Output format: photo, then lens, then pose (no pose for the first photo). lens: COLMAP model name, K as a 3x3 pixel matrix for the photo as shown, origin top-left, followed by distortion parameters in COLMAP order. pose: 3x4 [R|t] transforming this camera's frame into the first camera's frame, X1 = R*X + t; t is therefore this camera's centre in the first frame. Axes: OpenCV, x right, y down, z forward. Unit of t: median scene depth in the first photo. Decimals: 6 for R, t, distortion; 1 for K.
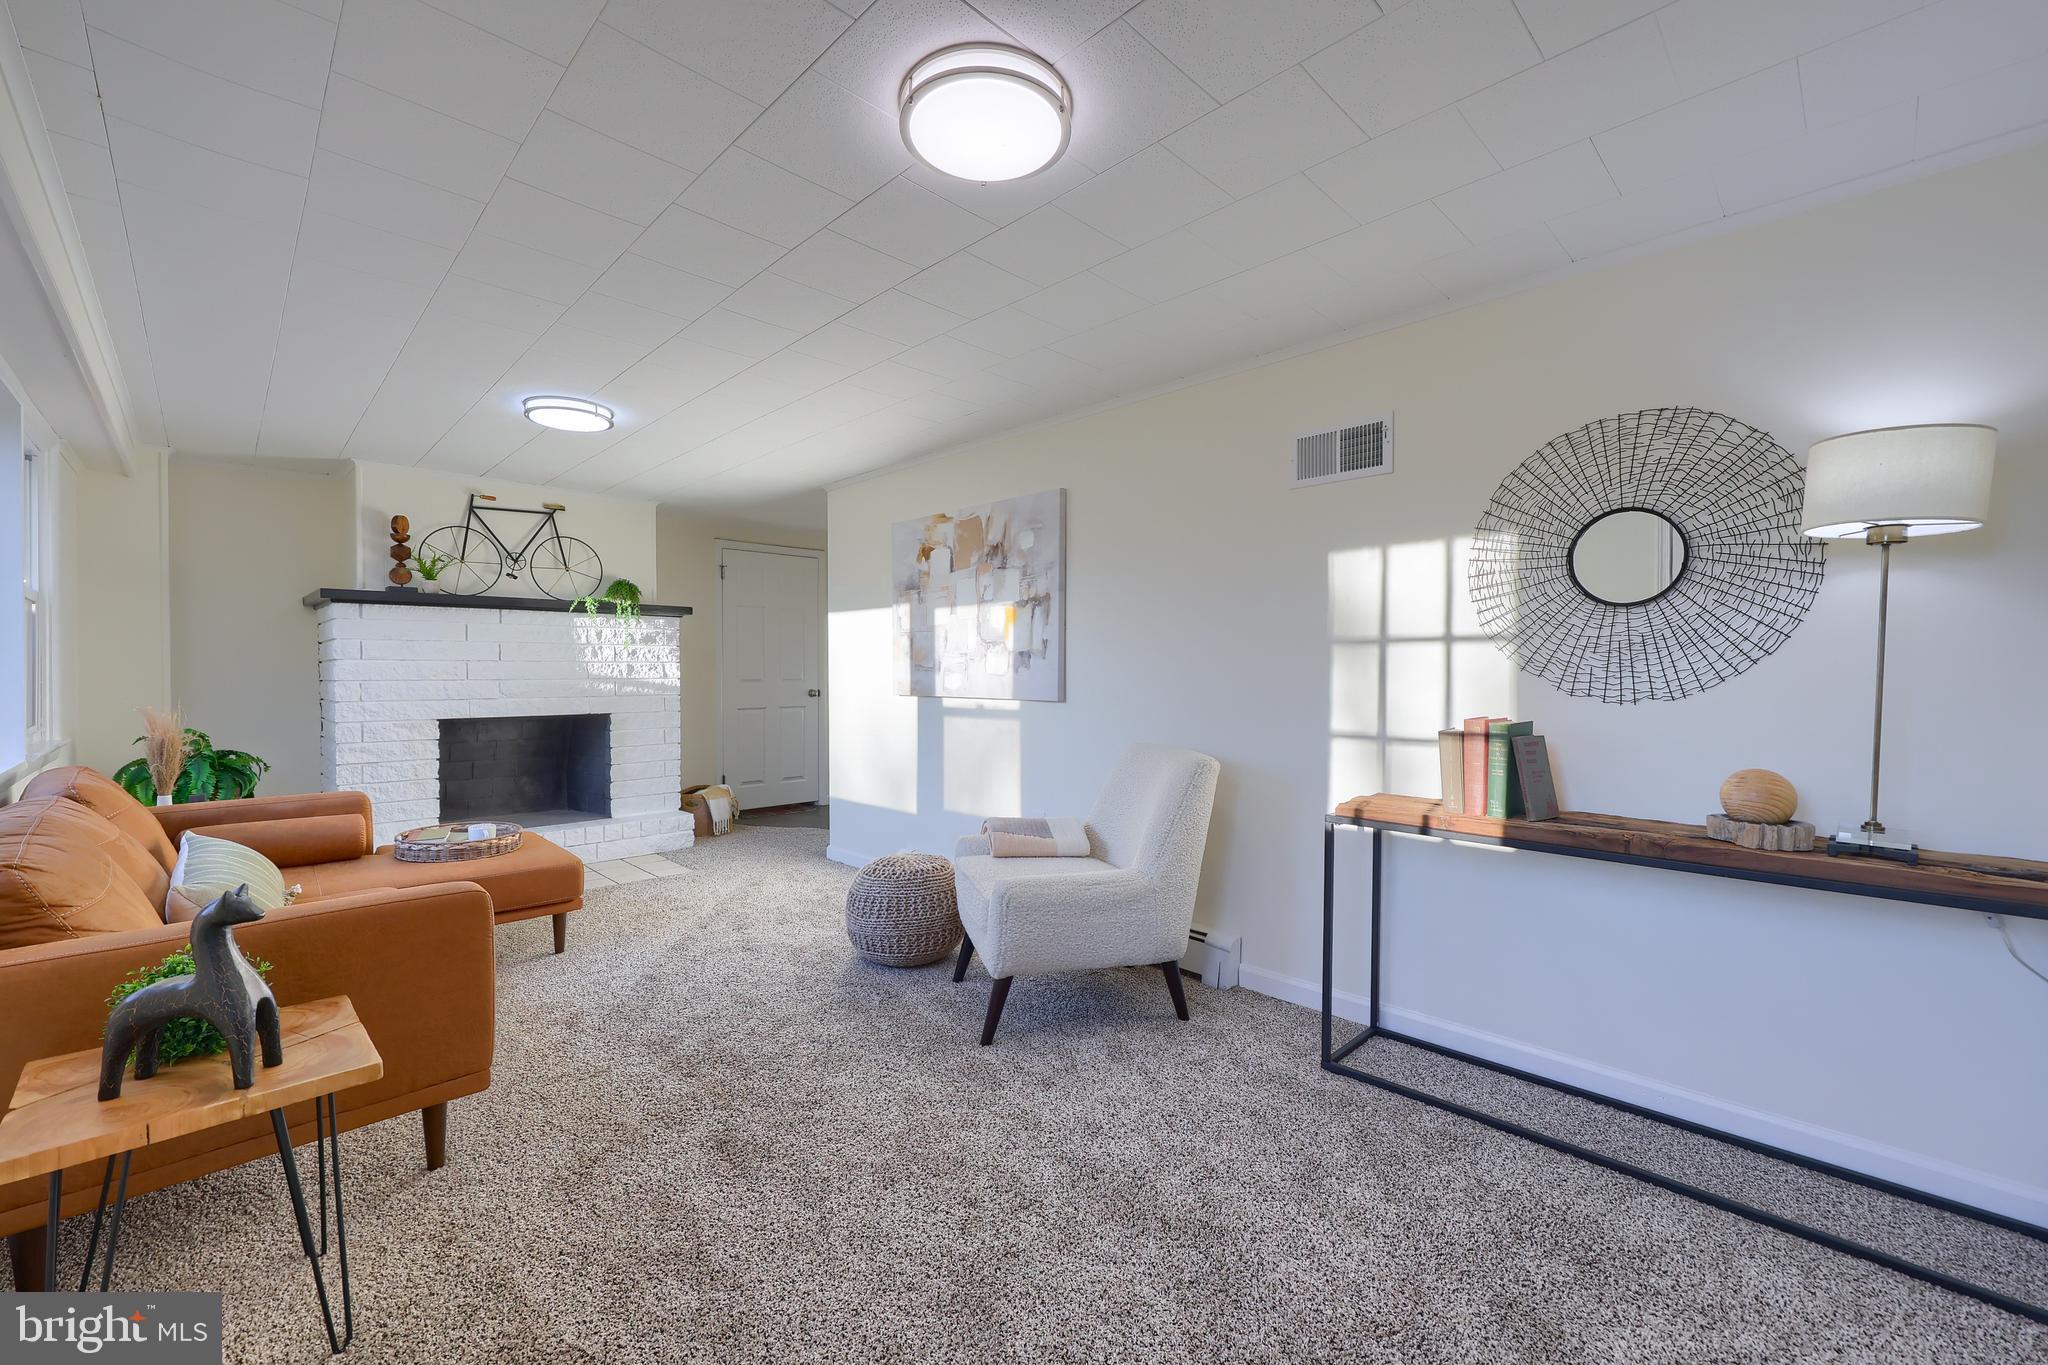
lens RADIAL K [[833.8, 0, 1021.0], [0, 833.8, 686.9], [0, 0, 1]] dist [-0.000262, 0.000190]
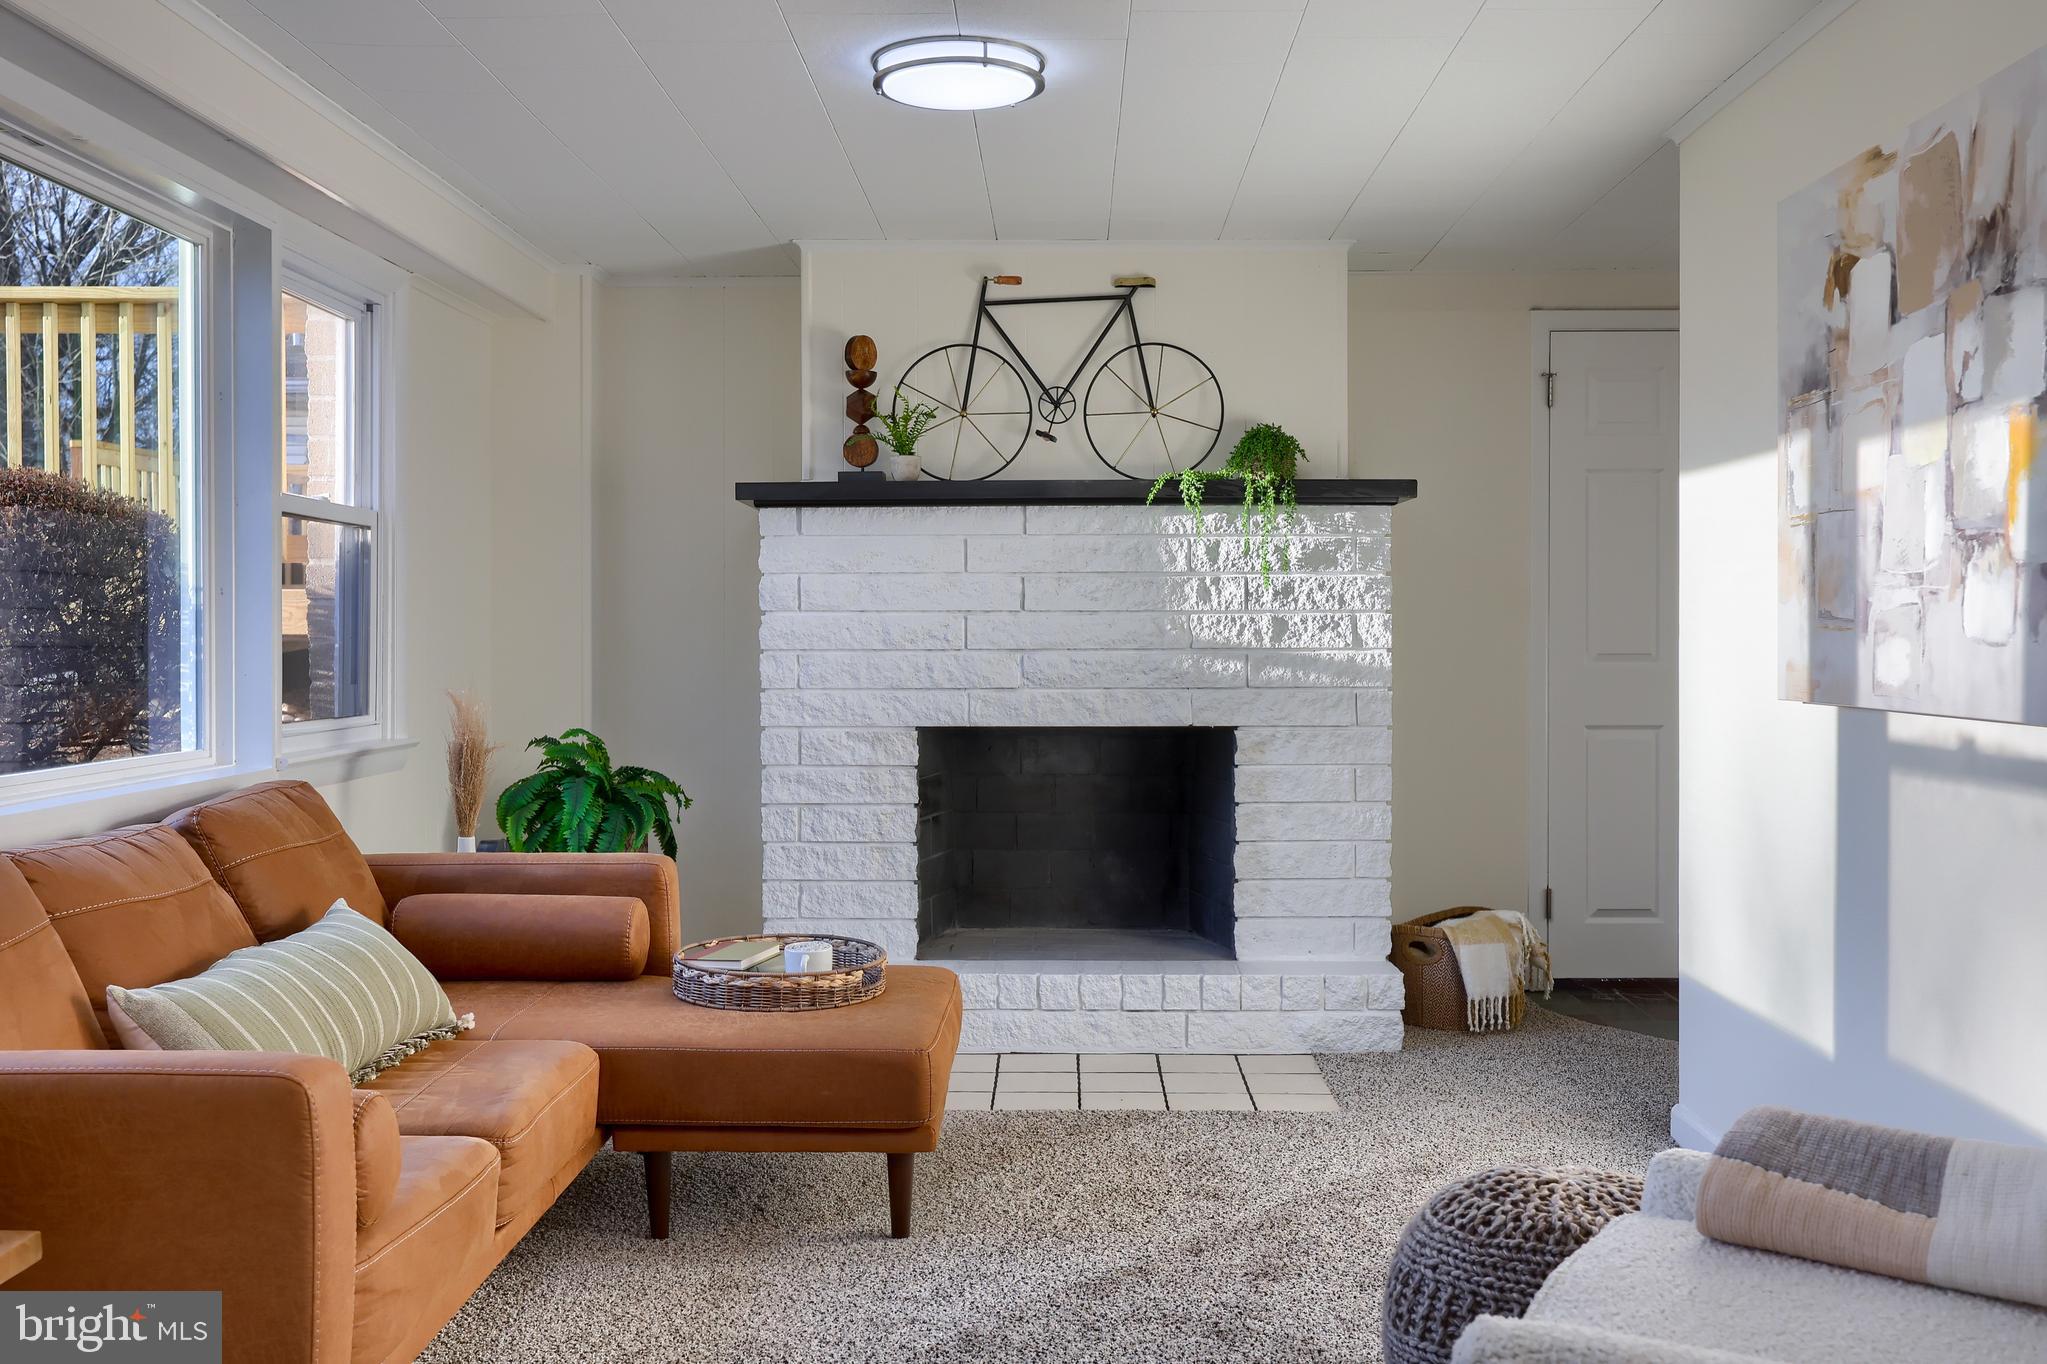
lens RADIAL K [[1947.2, 0, 1024.5], [0, 1947.2, 670.7], [0, 0, 1]] dist [0.001057, 0.000000]
pose [[0.705039, 0.012699, -0.709055, 0.192458], [-0.012700, 0.999905, 0.005280, -0.002701], [0.709055, 0.005282, 0.705133, 0.205896]]
